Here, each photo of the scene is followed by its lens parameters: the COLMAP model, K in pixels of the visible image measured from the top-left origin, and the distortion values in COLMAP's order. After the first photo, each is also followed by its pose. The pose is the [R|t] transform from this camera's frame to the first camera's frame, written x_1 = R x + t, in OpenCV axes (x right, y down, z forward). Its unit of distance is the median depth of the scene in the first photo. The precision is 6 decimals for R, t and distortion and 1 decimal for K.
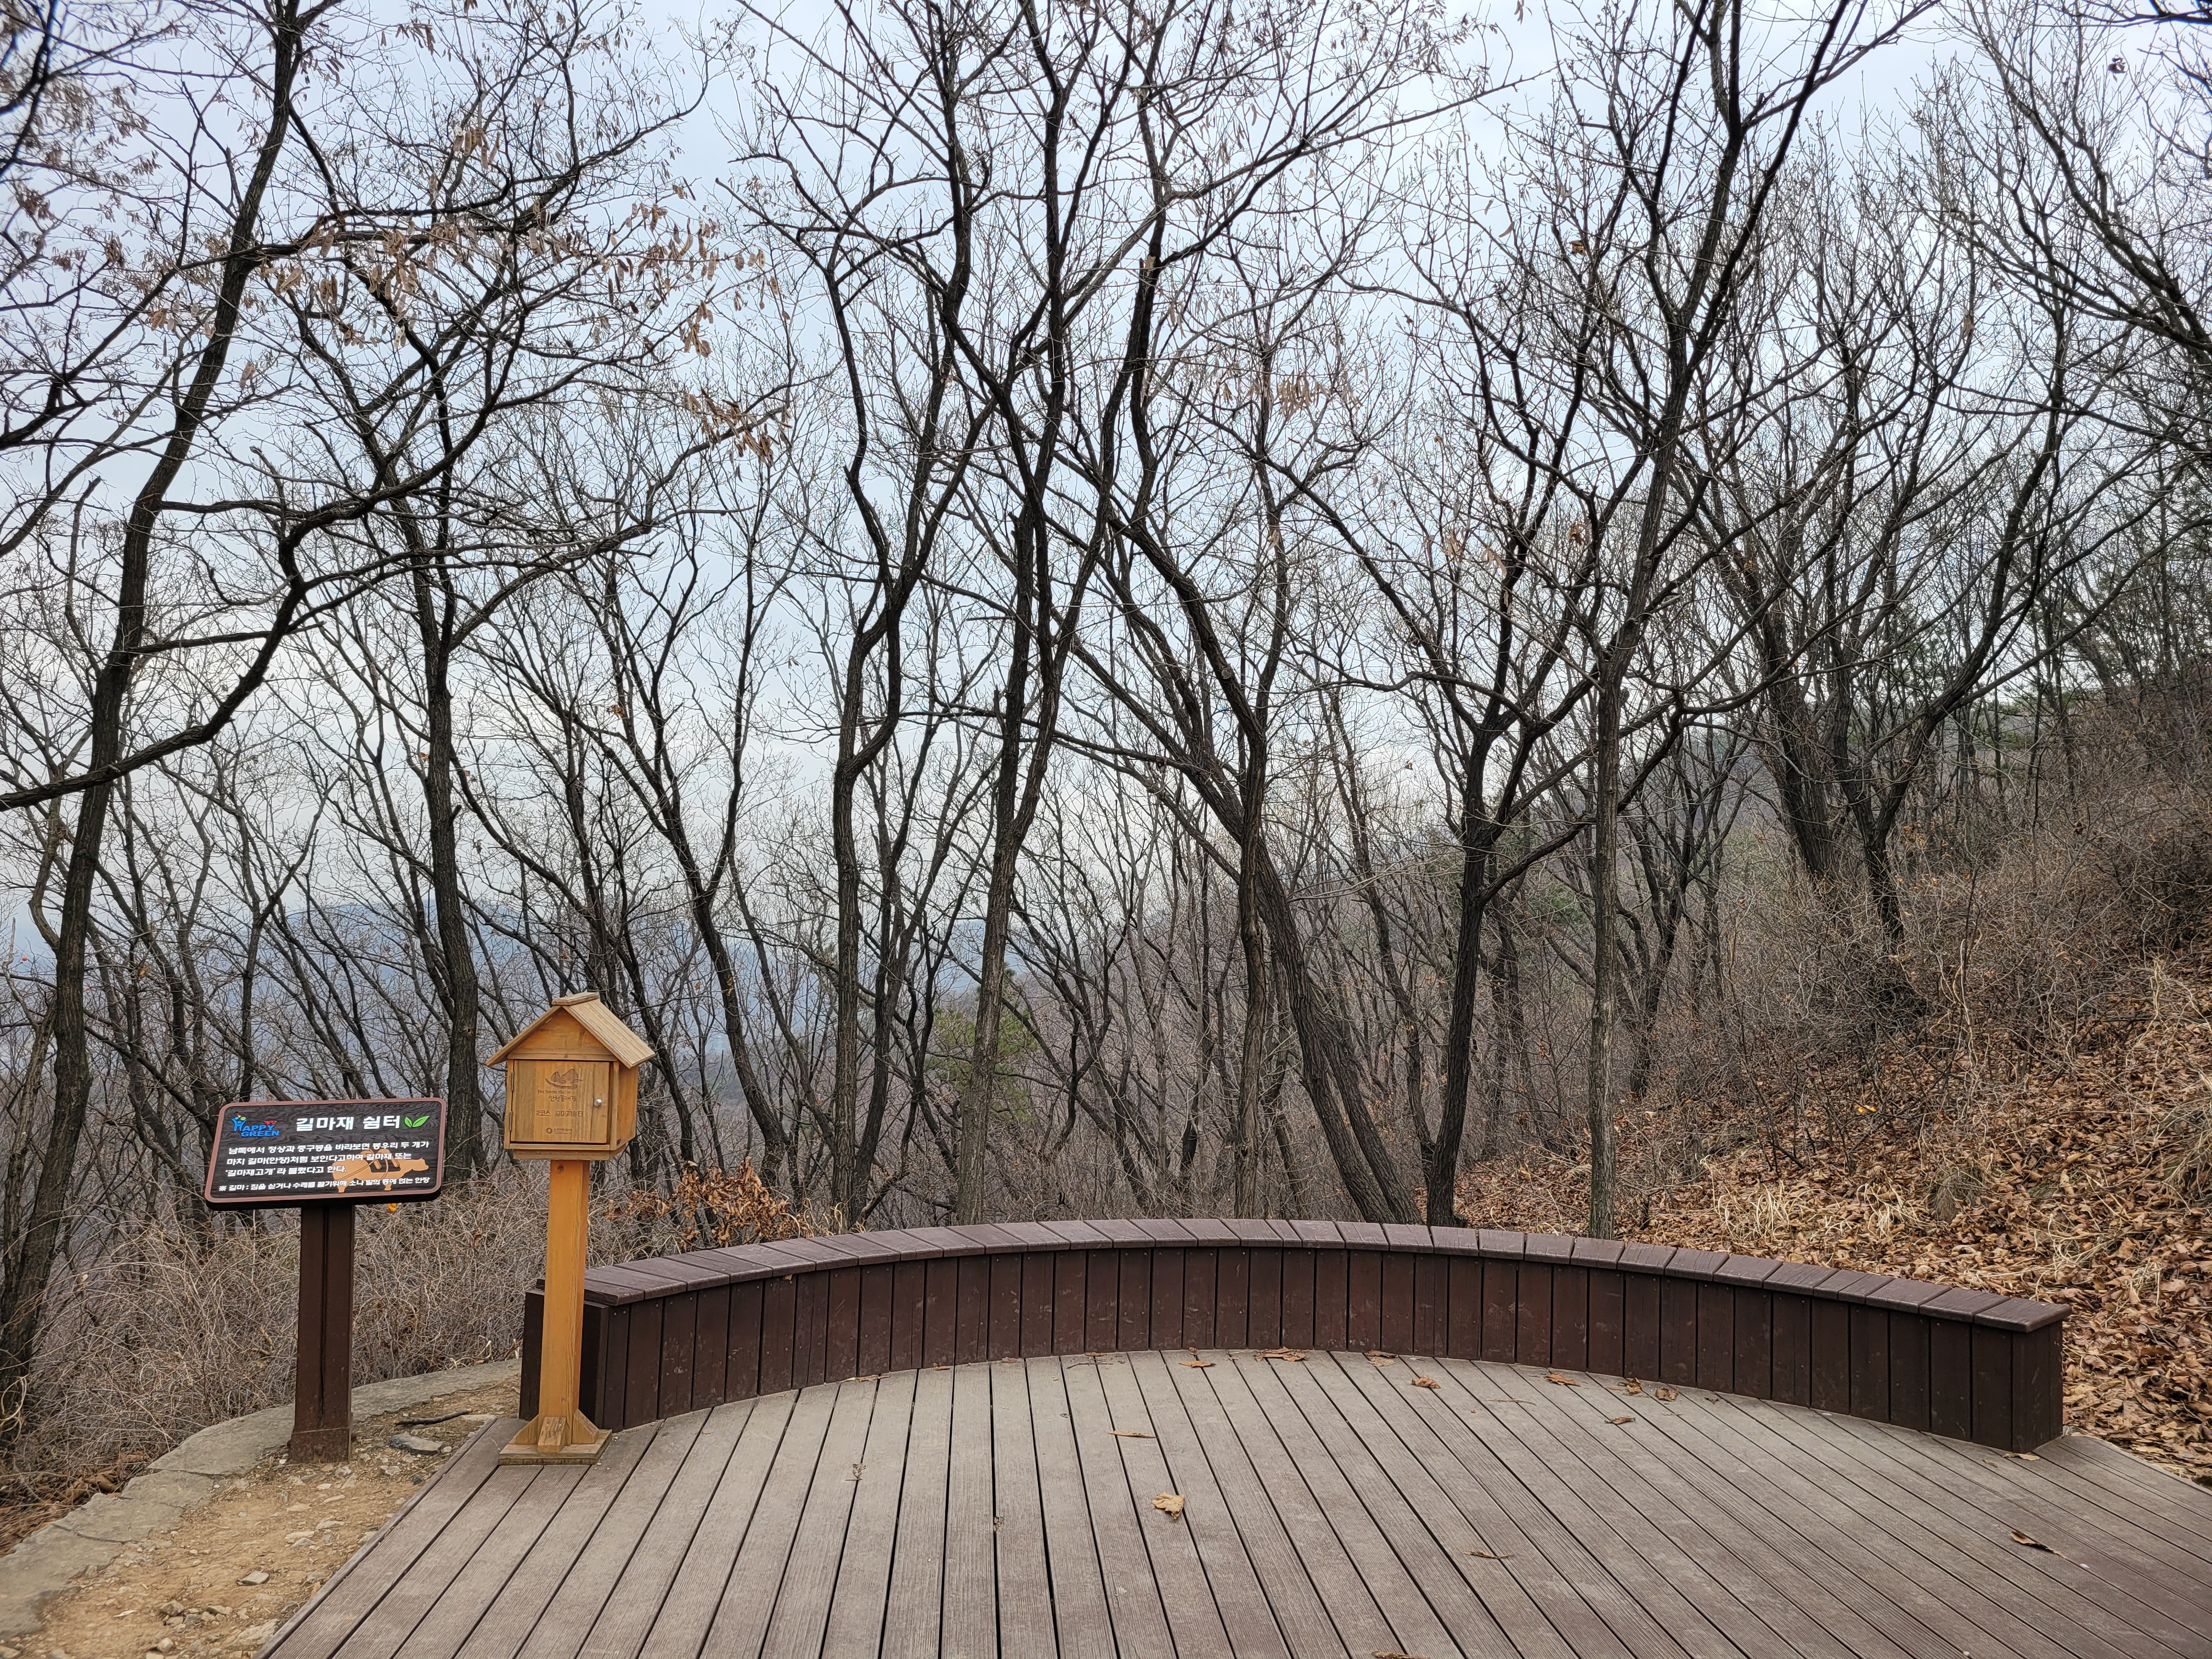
lens RADIAL K [[1697.7, 0, 1147.7], [0, 1697.7, 856.8], [0, 0, 1]] dist [0.071487, -0.082437]
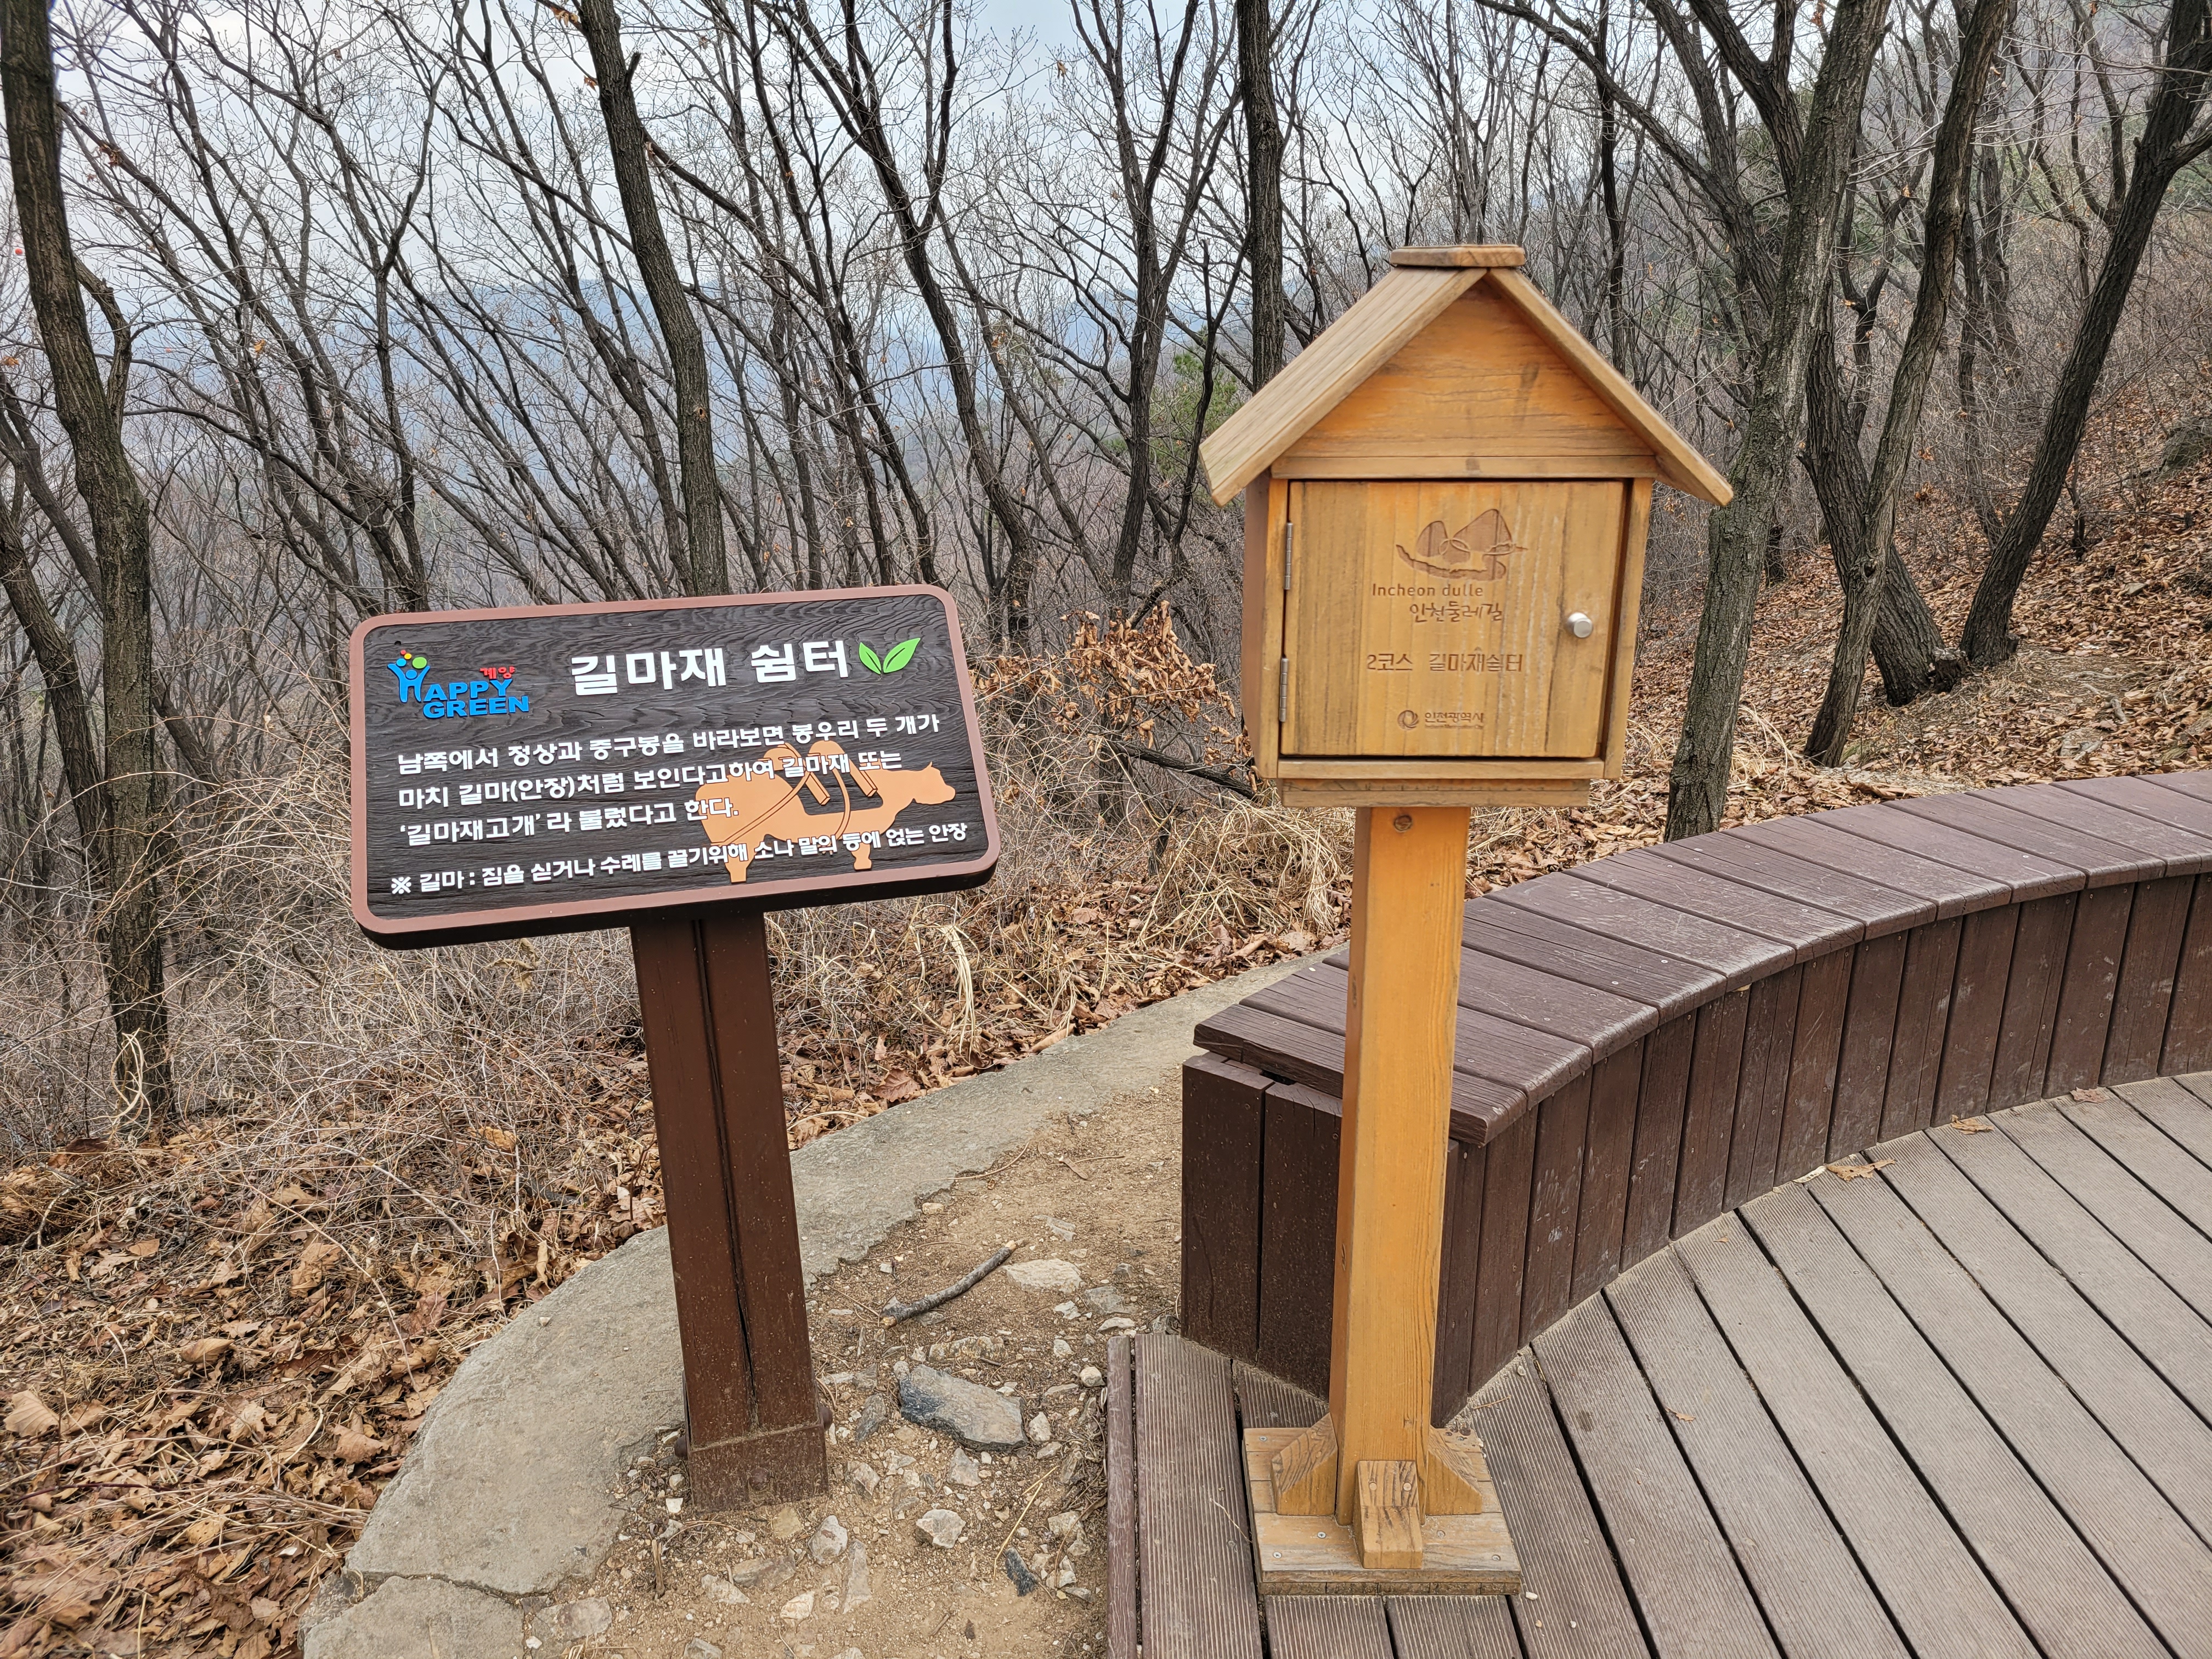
lens RADIAL K [[1697.7, 0, 1147.7], [0, 1697.7, 856.8], [0, 0, 1]] dist [0.071487, -0.082437]
pose [[0.996523, -0.005011, -0.083165, -0.350980], [0.034035, 0.935587, 0.351453, 0.072846], [0.076047, -0.353062, 0.932504, 0.675292]]
